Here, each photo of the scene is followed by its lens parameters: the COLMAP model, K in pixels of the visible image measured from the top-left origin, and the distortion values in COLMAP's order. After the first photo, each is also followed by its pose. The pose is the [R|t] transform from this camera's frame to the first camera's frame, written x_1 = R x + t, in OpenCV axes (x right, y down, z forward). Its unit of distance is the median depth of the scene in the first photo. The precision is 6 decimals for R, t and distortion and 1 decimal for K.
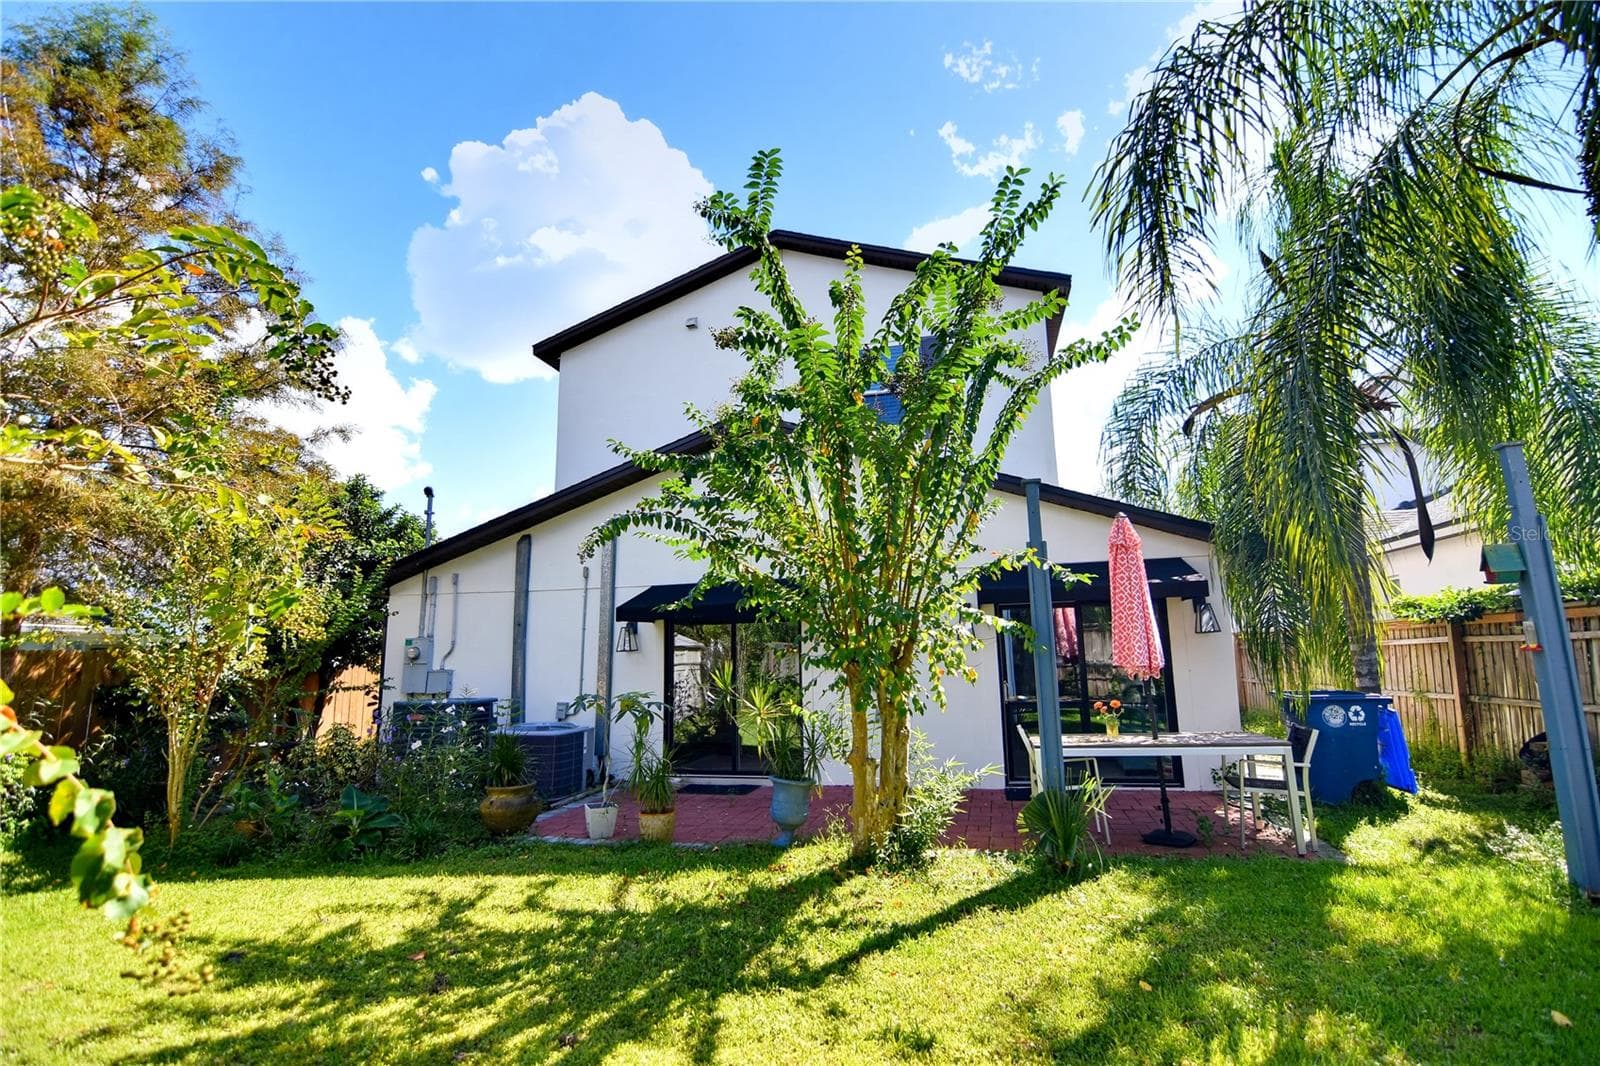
lens RADIAL K [[798.6, 0, 807.3], [0, 798.6, 462.7], [0, 0, 1]] dist [-0.003494, -0.009580]
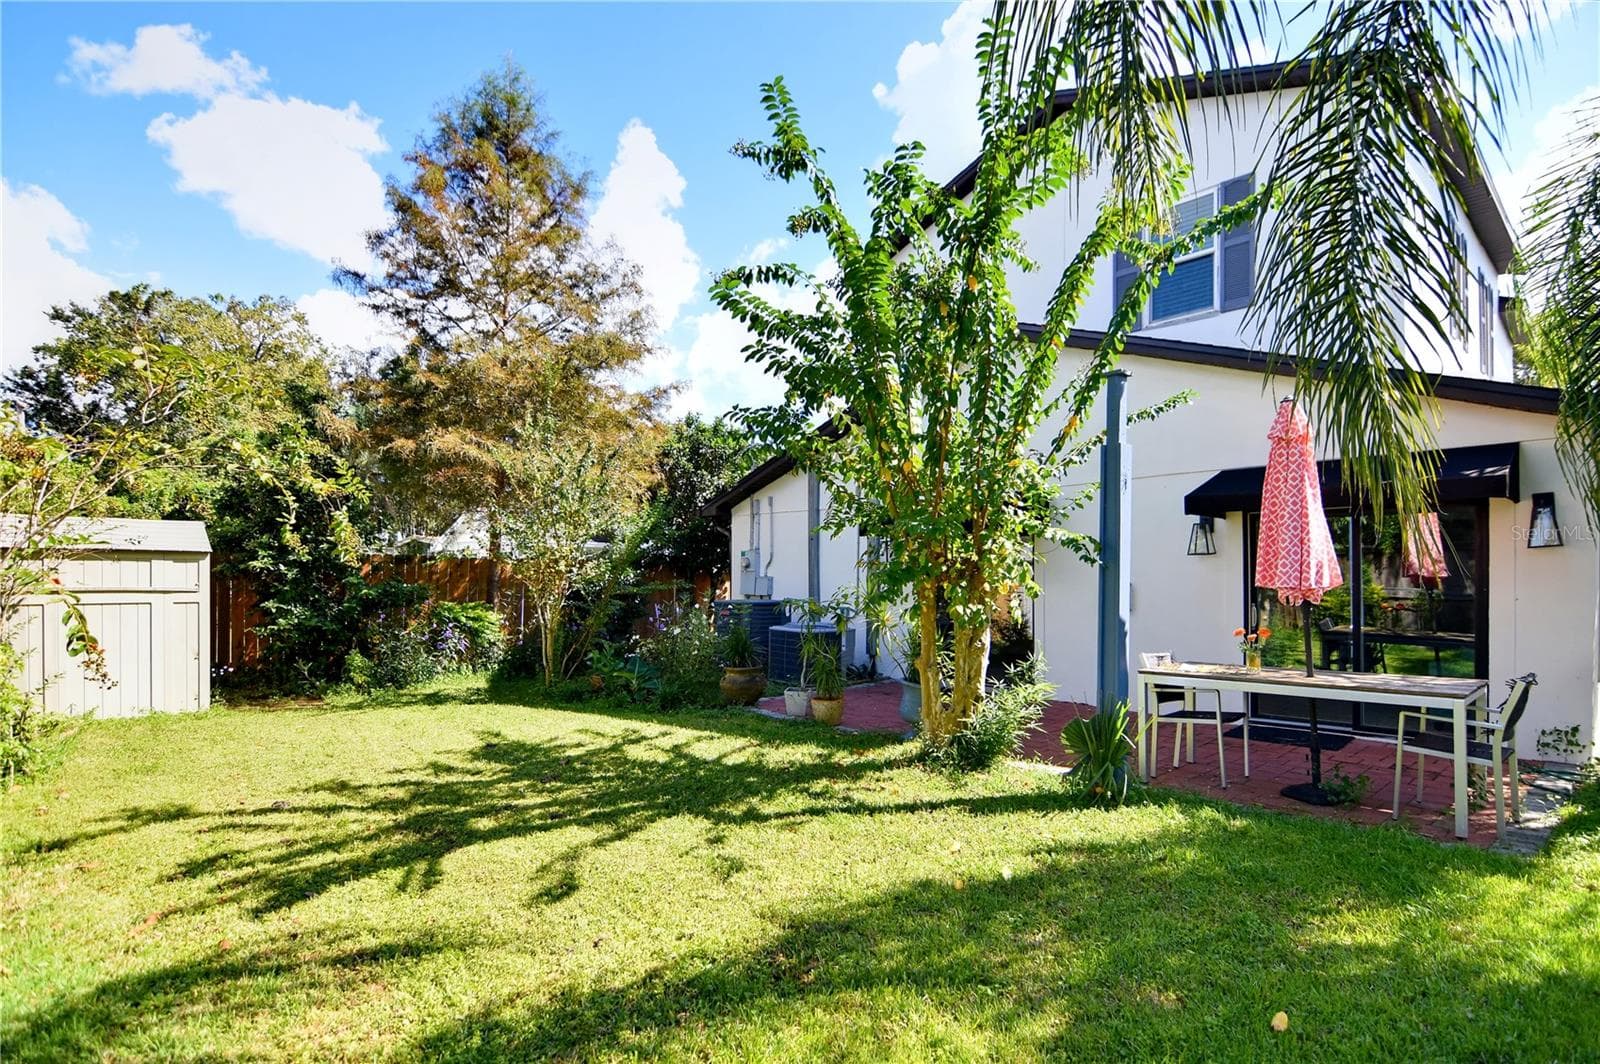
lens RADIAL K [[852.8, 0, 800.0], [0, 852.8, 532.0], [0, 0, 1]] dist [0.002299, 0.000057]
pose [[0.803941, -0.011130, -0.594604, 0.672544], [0.128334, 0.979515, 0.155179, 0.004898], [0.580697, -0.201063, 0.788901, 0.064810]]
